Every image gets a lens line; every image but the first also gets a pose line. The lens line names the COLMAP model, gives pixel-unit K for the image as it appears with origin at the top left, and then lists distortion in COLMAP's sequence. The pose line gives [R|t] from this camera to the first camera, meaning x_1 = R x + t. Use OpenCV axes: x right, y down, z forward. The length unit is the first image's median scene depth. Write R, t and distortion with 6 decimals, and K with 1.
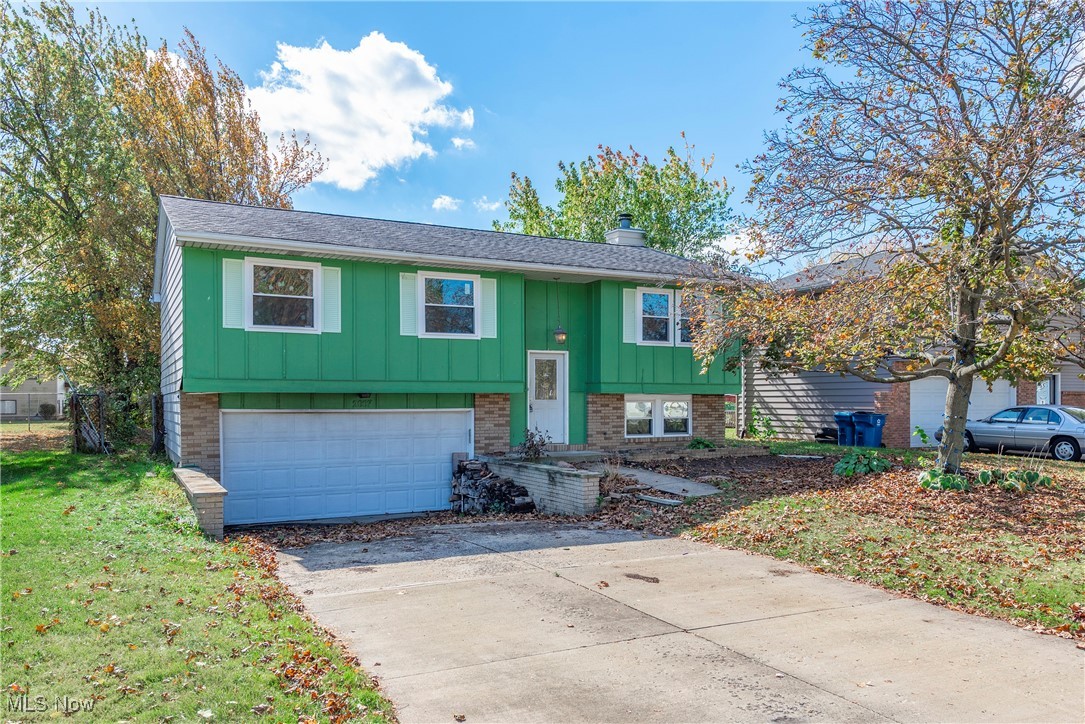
lens RADIAL K [[800.3, 0, 541.2], [0, 800.3, 367.2], [0, 0, 1]] dist [-0.052942, -0.000401]
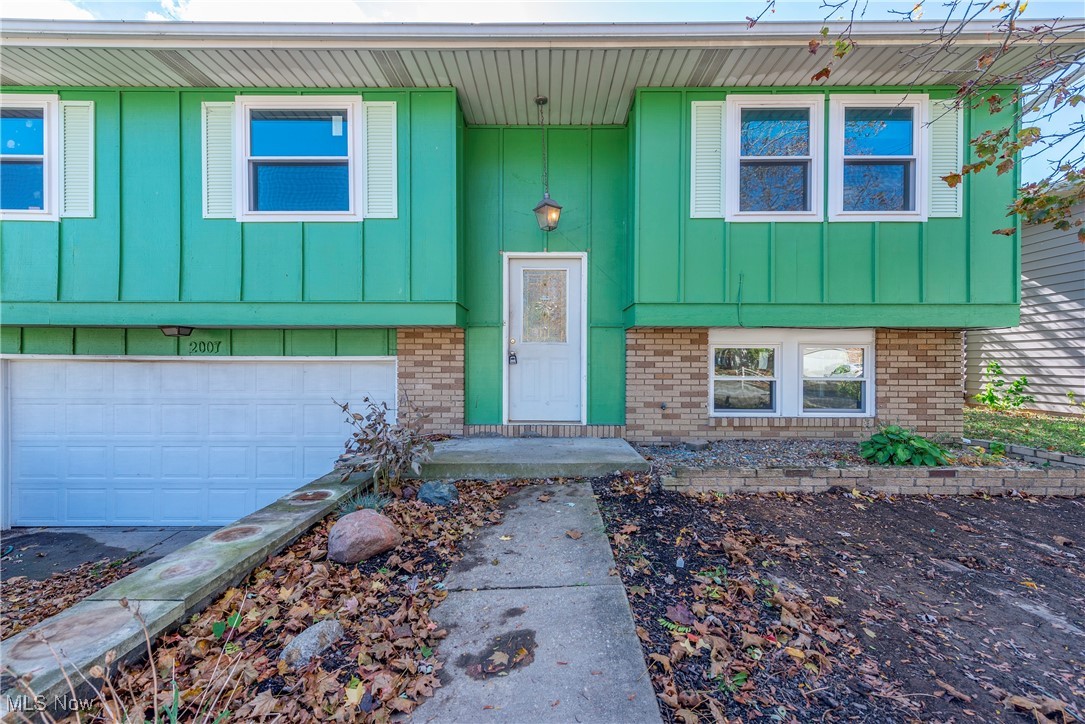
lens RADIAL K [[423.5, 0, 544.1], [0, 423.5, 361.5], [0, 0, 1]] dist [0.003457, -0.001008]
pose [[0.887200, 0.001256, -0.461384, 0.143149], [0.014428, 0.999432, 0.030466, 0.045587], [0.461160, -0.033686, 0.886677, 0.748077]]
